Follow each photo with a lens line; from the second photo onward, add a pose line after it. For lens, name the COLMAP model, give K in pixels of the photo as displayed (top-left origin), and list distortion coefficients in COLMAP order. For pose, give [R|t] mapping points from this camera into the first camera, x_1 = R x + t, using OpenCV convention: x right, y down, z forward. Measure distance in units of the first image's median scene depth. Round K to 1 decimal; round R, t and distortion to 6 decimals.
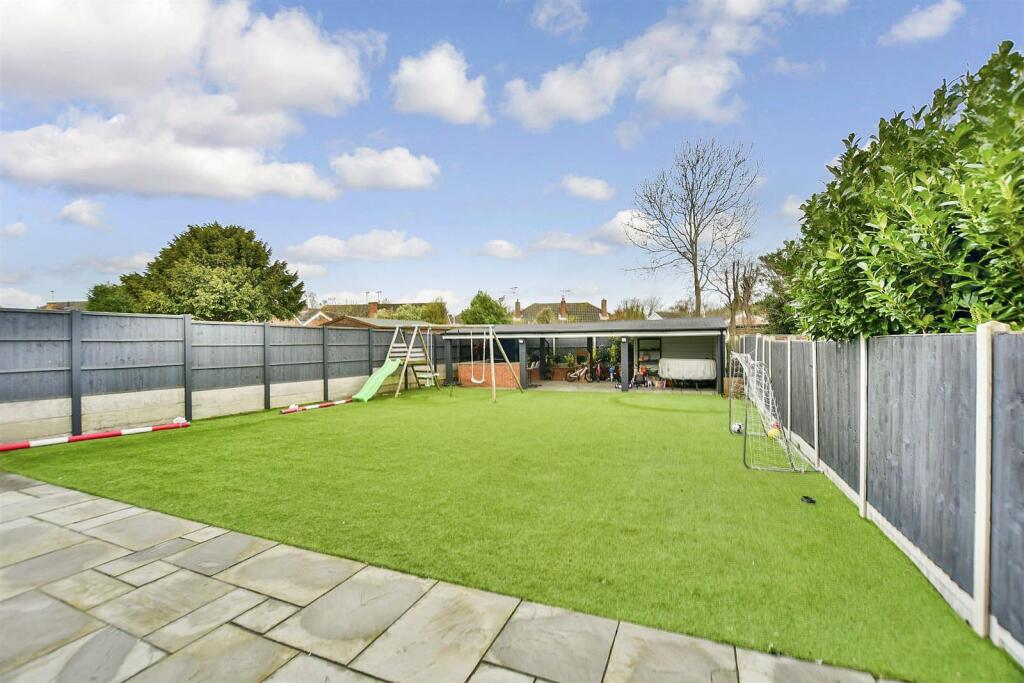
lens RADIAL K [[455.5, 0, 512.0], [0, 455.5, 341.5], [0, 0, 1]] dist [-0.035877, -0.000188]
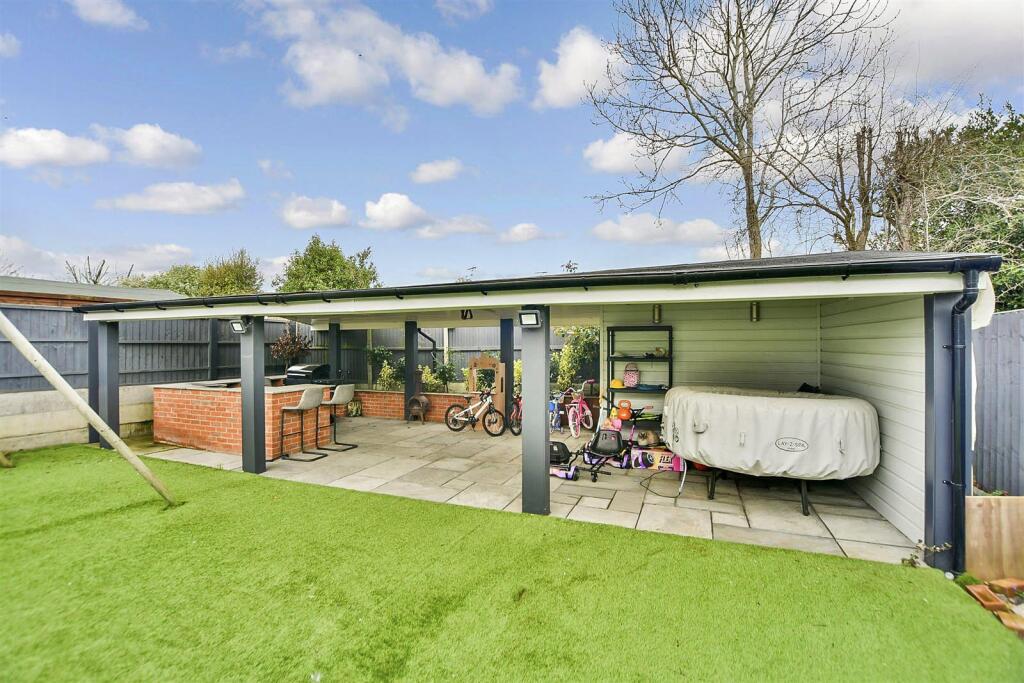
lens RADIAL K [[455.5, 0, 512.0], [0, 455.5, 341.5], [0, 0, 1]] dist [-0.035877, -0.000188]
pose [[0.999858, 0.013271, -0.010375, 0.199743], [-0.013385, 0.999850, -0.010972, 0.010083], [0.010228, 0.011109, 0.999886, 0.619341]]
